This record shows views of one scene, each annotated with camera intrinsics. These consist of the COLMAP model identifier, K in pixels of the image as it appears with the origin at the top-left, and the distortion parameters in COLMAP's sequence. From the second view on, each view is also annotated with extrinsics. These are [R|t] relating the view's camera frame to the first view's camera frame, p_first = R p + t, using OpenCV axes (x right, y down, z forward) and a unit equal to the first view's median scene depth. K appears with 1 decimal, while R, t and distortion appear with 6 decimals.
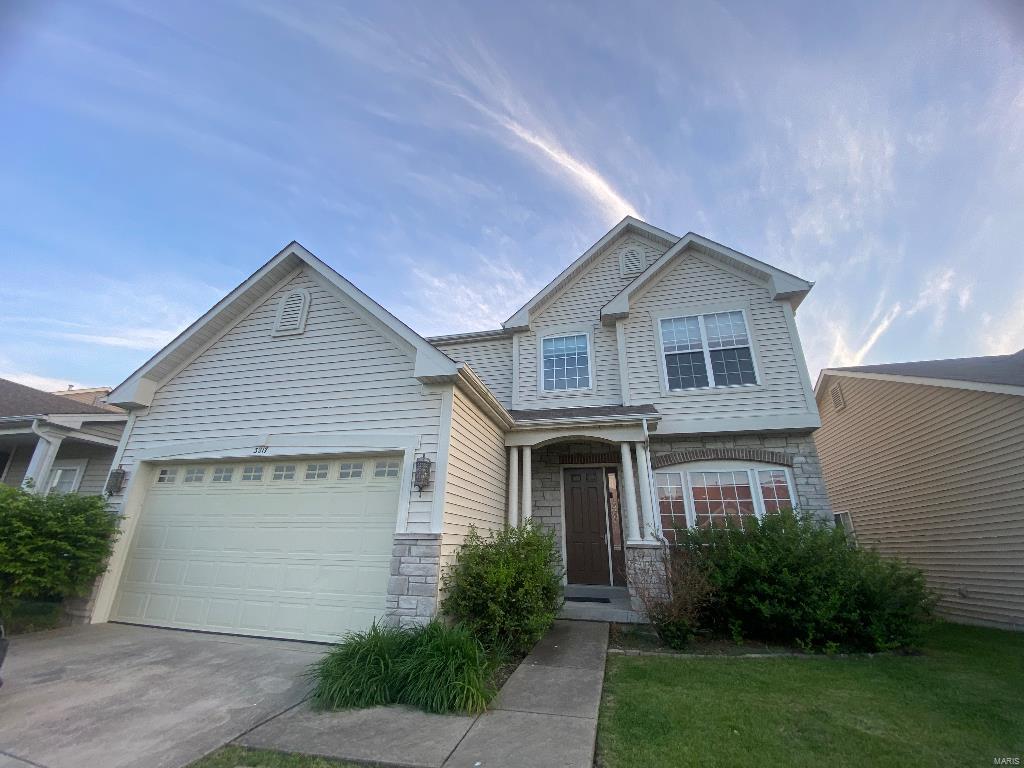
lens RADIAL K [[412.3, 0, 512.0], [0, 412.3, 384.0], [0, 0, 1]] dist [0.003533, 0.000162]
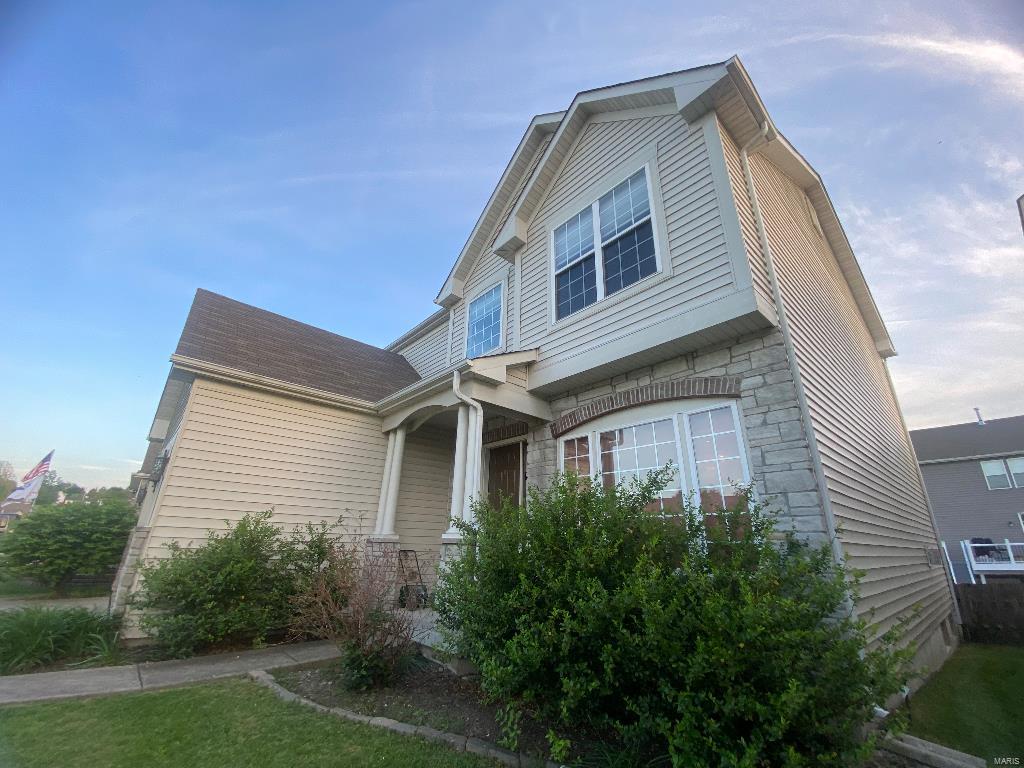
lens RADIAL K [[415.4, 0, 512.0], [0, 415.4, 384.0], [0, 0, 1]] dist [0.001130, 0.000038]
pose [[0.826377, -0.199441, -0.526617, 0.694284], [0.199351, 0.978231, -0.057652, 0.148897], [0.526651, -0.057340, 0.848146, 0.360689]]
